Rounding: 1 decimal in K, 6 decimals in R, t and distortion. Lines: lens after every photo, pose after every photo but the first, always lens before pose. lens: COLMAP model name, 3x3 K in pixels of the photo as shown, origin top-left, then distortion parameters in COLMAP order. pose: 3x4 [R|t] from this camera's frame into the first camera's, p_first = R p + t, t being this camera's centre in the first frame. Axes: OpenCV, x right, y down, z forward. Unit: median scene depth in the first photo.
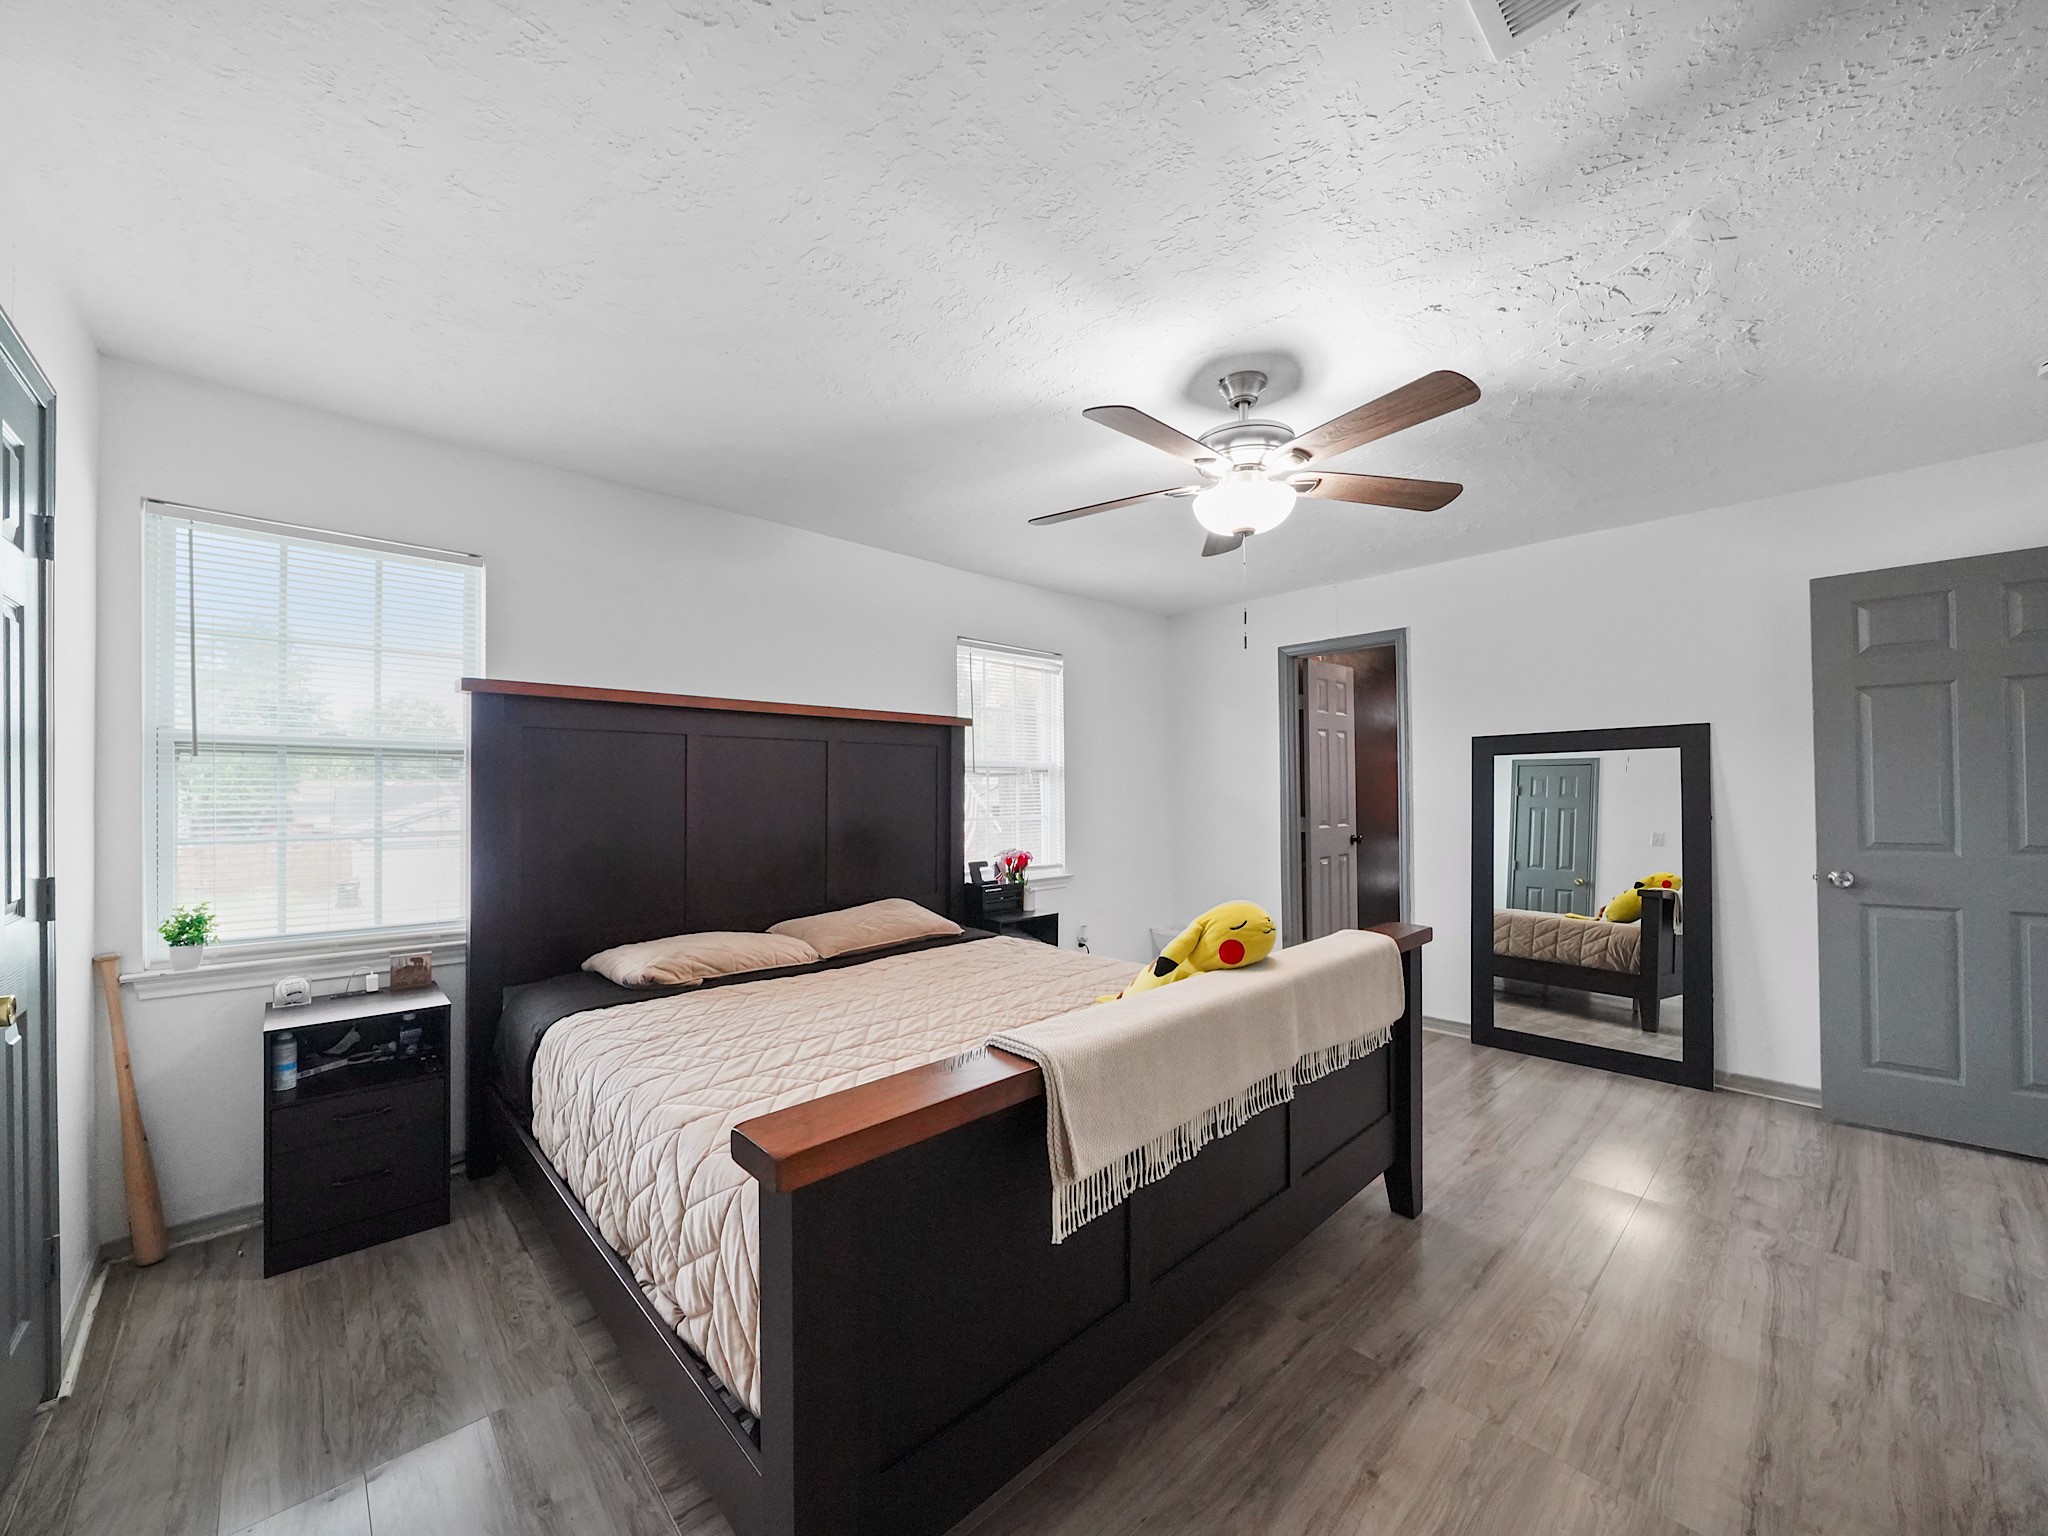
lens RADIAL K [[793.7, 0, 1025.1], [0, 793.7, 789.6], [0, 0, 1]] dist [-0.004464, -0.000473]
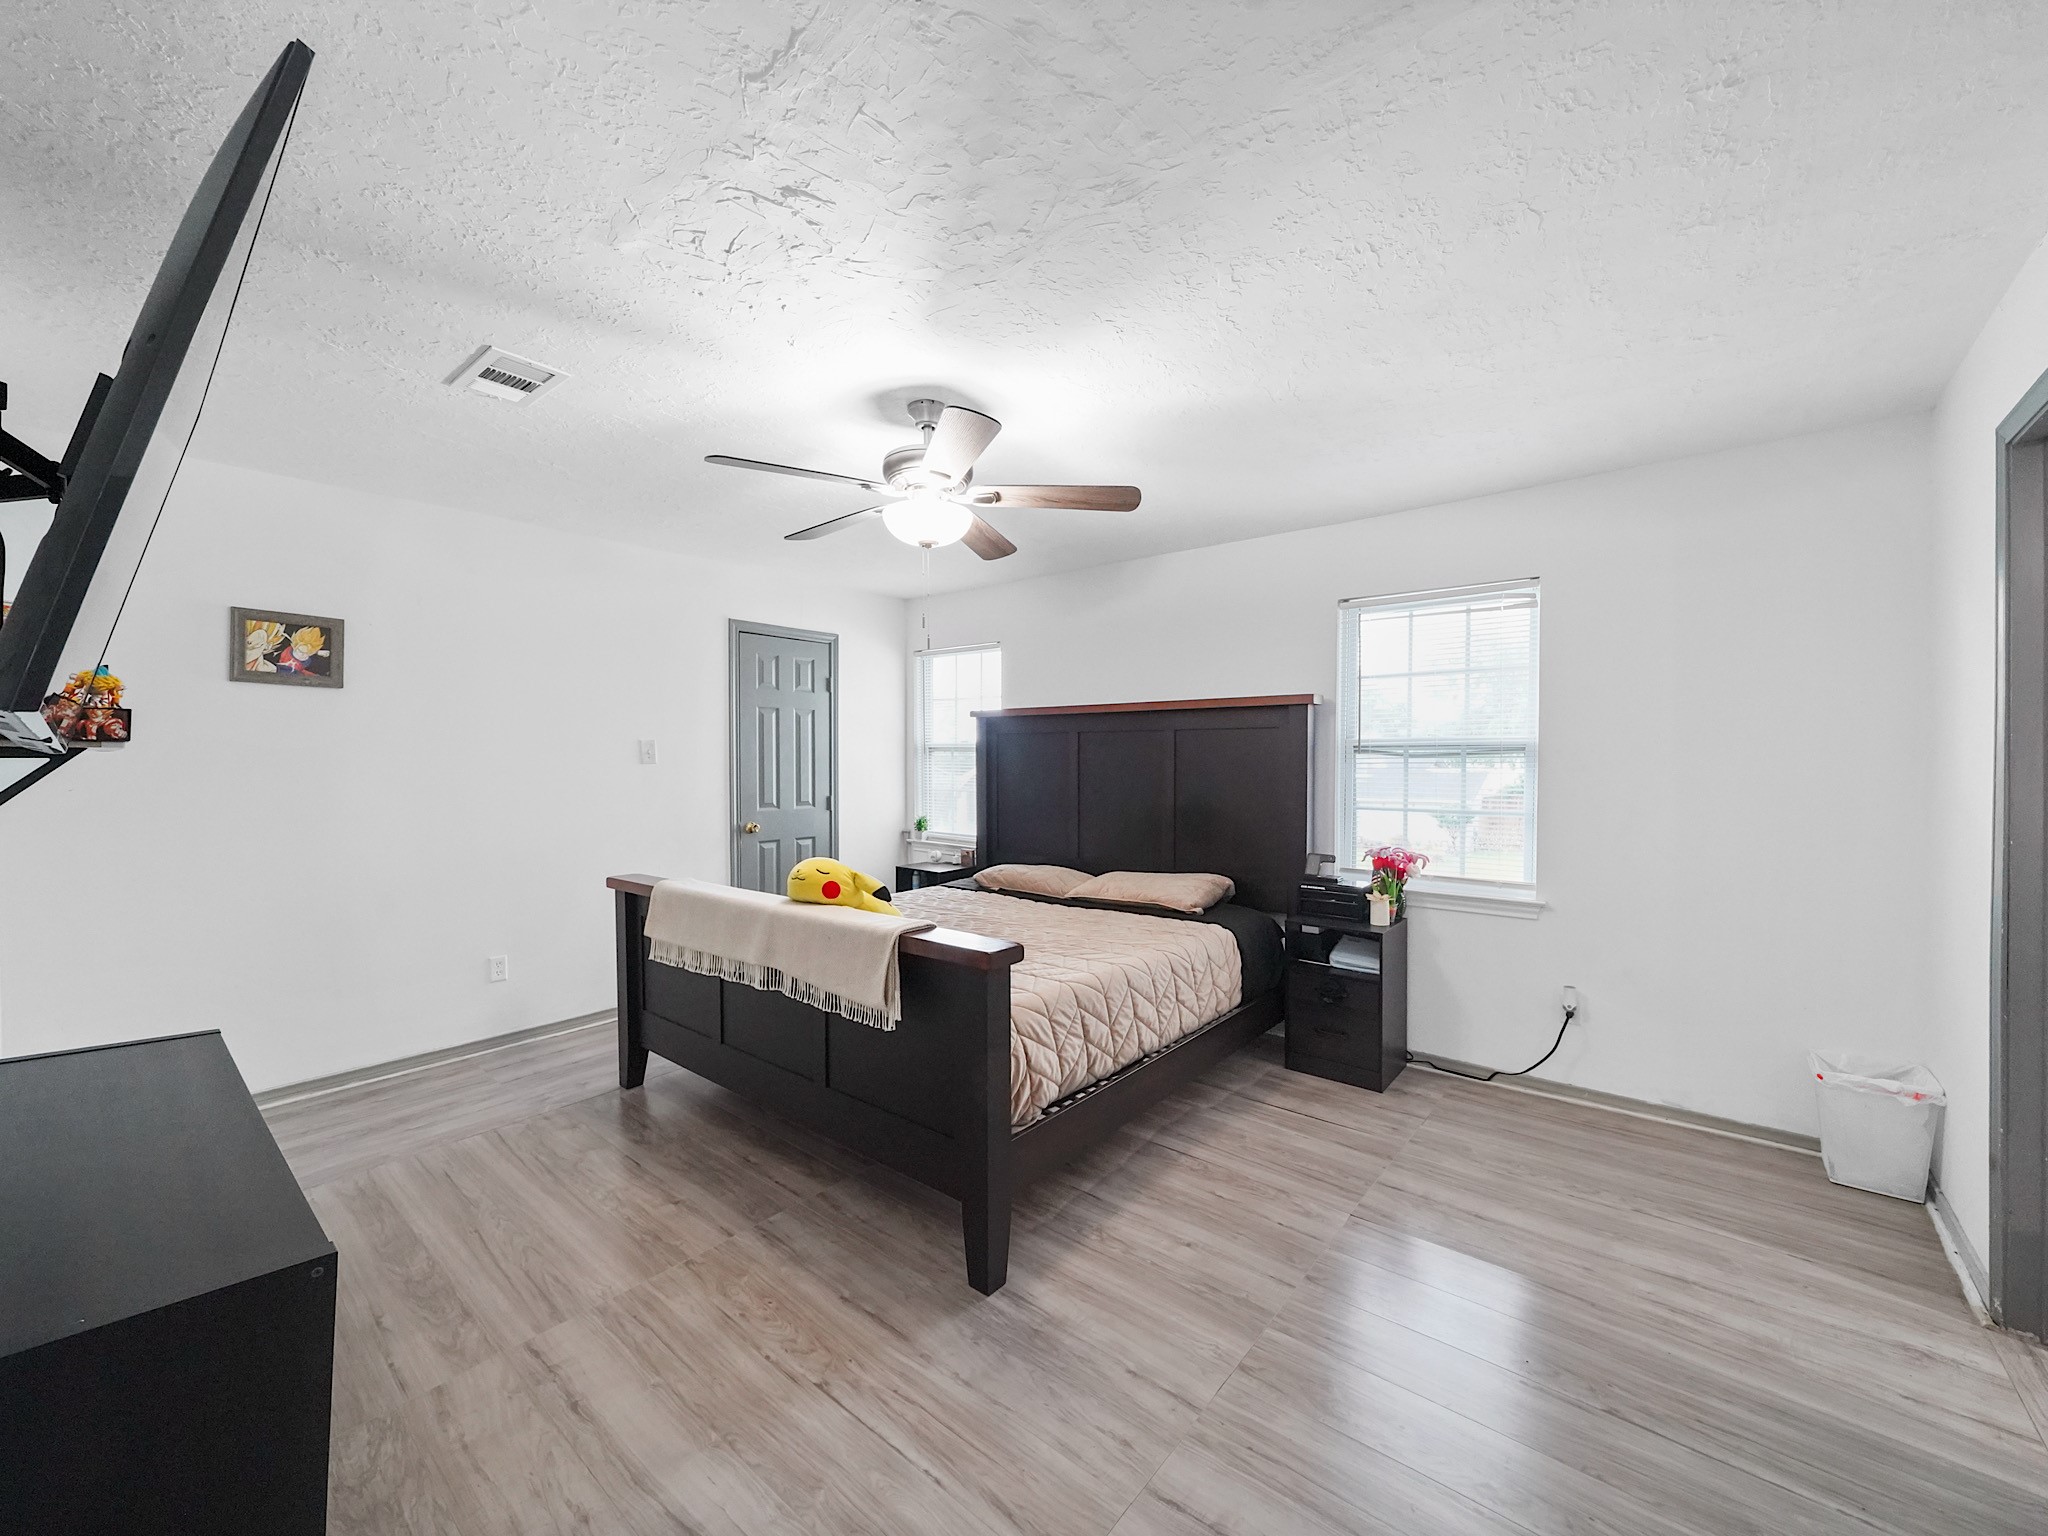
lens RADIAL K [[793.7, 0, 1025.1], [0, 793.7, 789.6], [0, 0, 1]] dist [-0.004464, -0.000473]
pose [[0.122066, 0.041211, -0.991666, 1.716541], [-0.004130, 0.999150, 0.041014, -0.039497], [0.992513, -0.000911, 0.122133, 1.235299]]
